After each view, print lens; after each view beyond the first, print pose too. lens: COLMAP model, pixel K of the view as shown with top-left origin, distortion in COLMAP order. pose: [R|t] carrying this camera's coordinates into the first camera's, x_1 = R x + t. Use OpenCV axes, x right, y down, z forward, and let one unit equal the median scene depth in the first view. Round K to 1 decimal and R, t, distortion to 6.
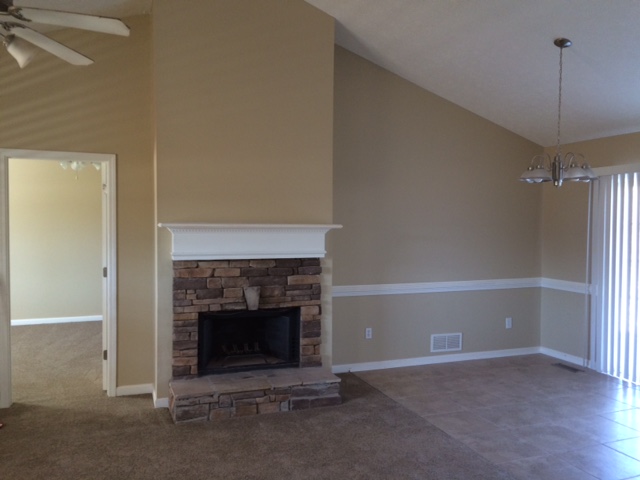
lens RADIAL K [[537.1, 0, 323.2], [0, 537.1, 239.0], [0, 0, 1]] dist [0.018640, -0.002054]
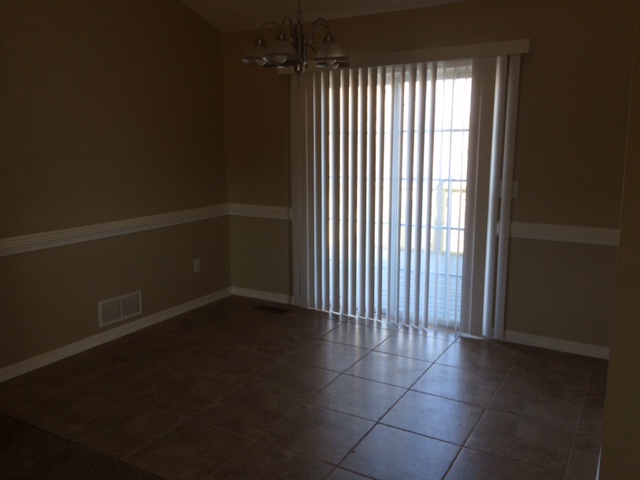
lens RADIAL K [[537.1, 0, 323.2], [0, 537.1, 239.0], [0, 0, 1]] dist [0.018640, -0.002054]
pose [[0.775724, -0.118991, 0.619753, 0.010899], [0.027412, 0.987489, 0.155285, 0.003293], [-0.630477, -0.103469, 0.769281, 0.317446]]
